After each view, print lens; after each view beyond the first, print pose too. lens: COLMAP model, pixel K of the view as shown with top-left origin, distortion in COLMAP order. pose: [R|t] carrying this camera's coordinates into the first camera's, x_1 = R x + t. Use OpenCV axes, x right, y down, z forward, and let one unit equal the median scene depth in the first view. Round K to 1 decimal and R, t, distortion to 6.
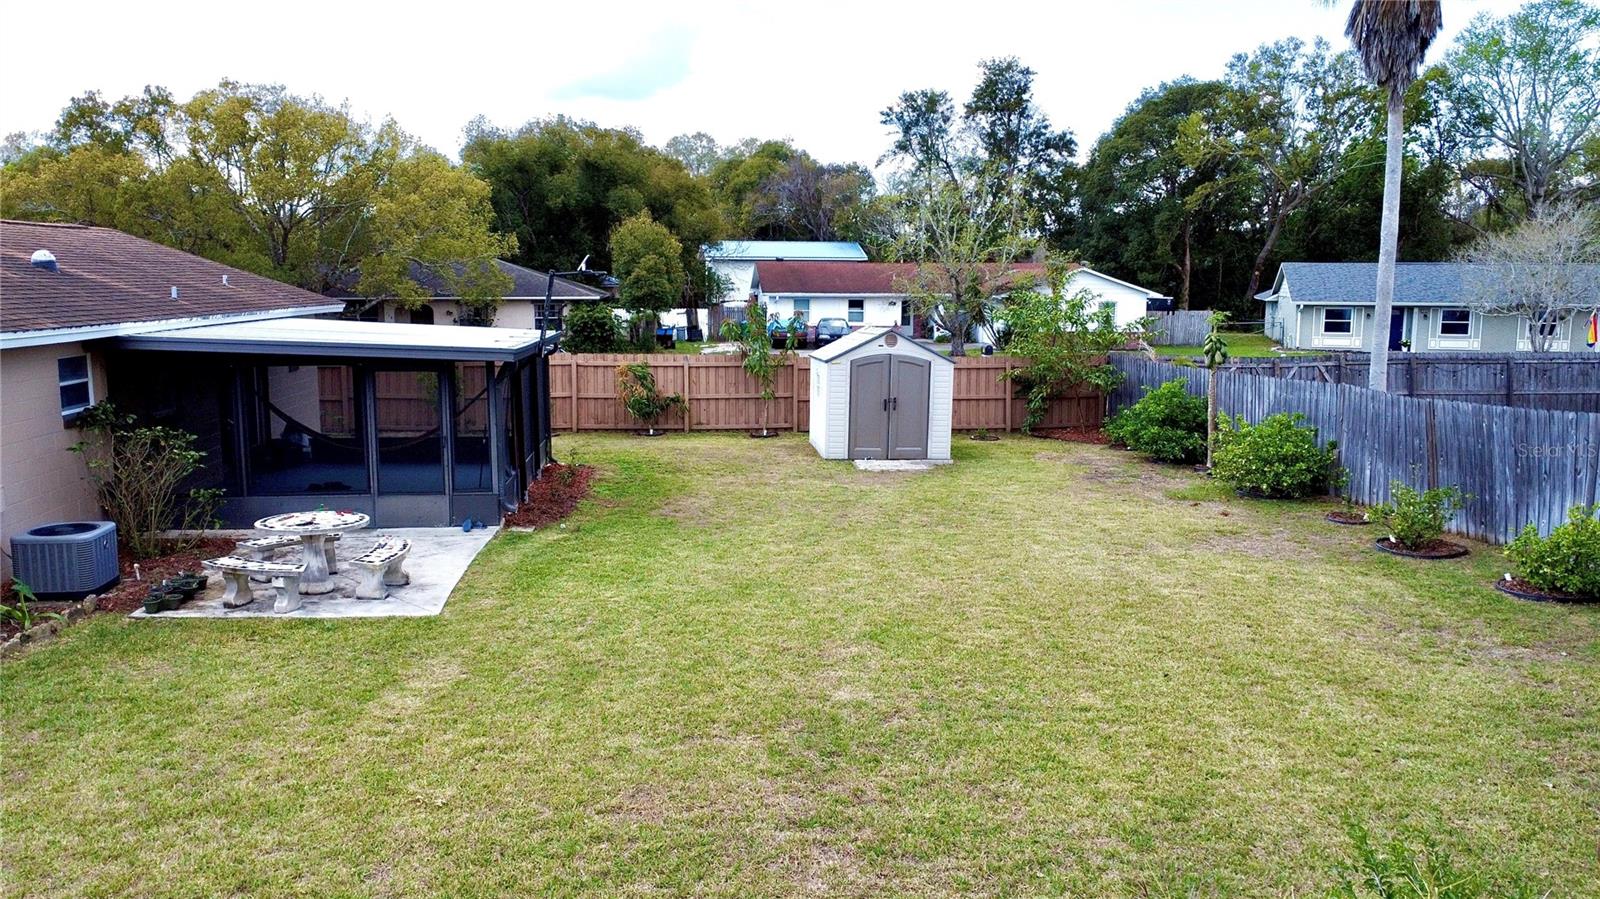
lens RADIAL K [[1201.4, 0, 793.7], [0, 1201.4, 450.4], [0, 0, 1]] dist [0.000283, -0.004013]
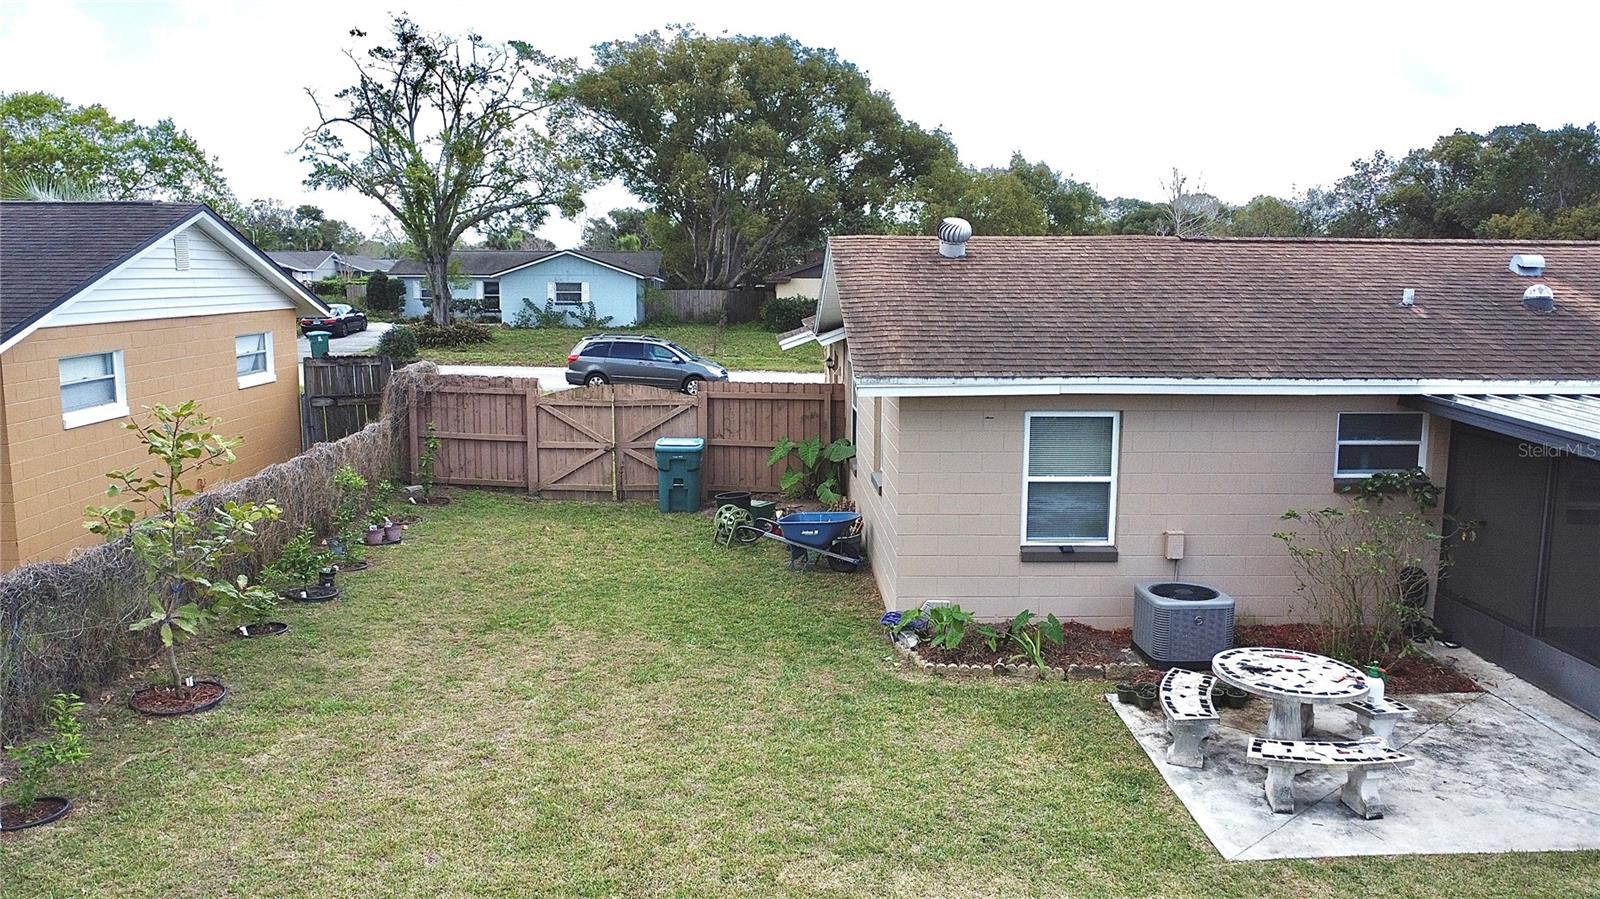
lens RADIAL K [[1201.4, 0, 790.9], [0, 1201.4, 449.6], [0, 0, 1]] dist [0.000283, -0.004013]
pose [[-0.075054, 0.143030, -0.986868, 0.275433], [-0.149648, 0.976836, 0.152958, -0.119792], [0.985887, 0.159163, -0.051911, 0.631163]]
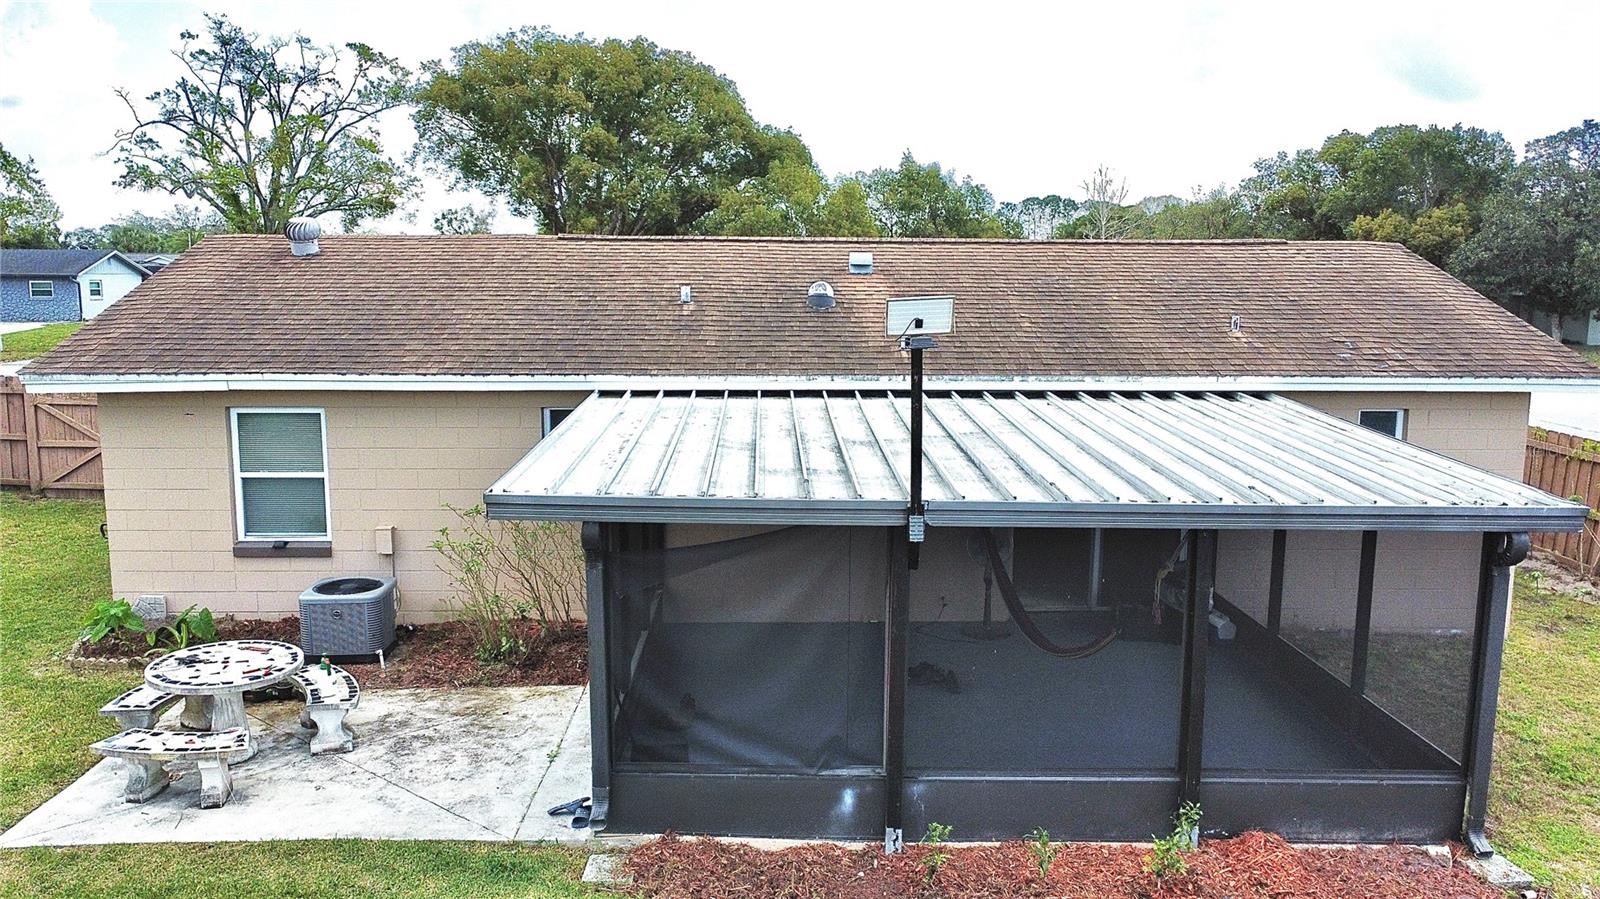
lens RADIAL K [[1201.4, 0, 792.1], [0, 1201.4, 446.7], [0, 0, 1]] dist [0.000283, -0.004013]
pose [[-0.075856, 0.139078, -0.987372, 0.240391], [-0.148723, 0.977570, 0.149124, -0.200675], [0.985965, 0.158157, -0.053471, 1.187261]]
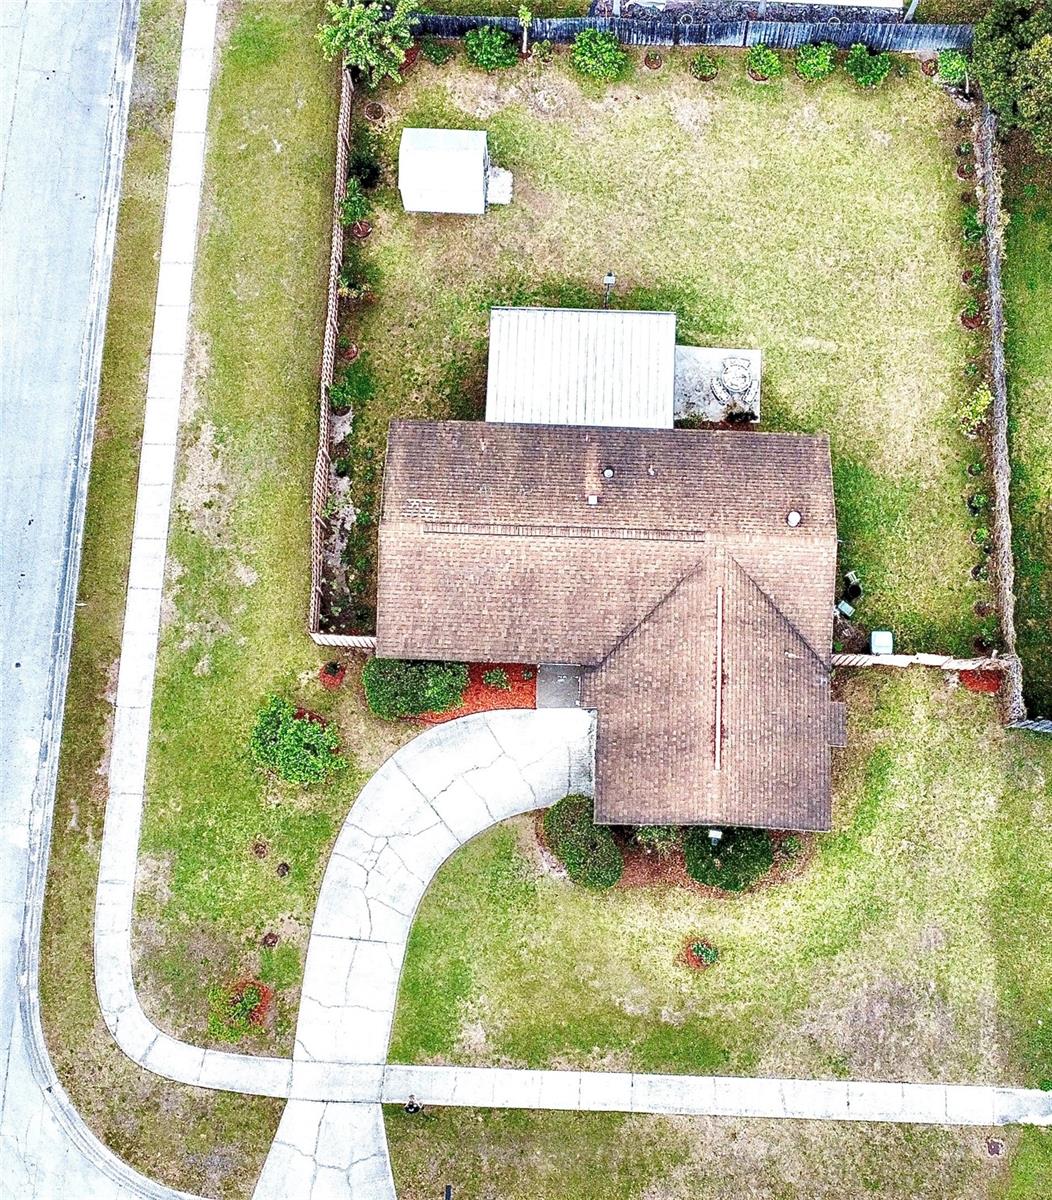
lens RADIAL K [[1637.3, 0, 559.8], [0, 1637.3, 591.9], [0, 0, 1]] dist [-0.002814, 0.000000]
pose [[0.135122, -0.965522, 0.222508, -1.890201], [0.130917, 0.239996, 0.961906, -3.950080], [-0.982142, -0.100845, 0.158832, 0.596317]]
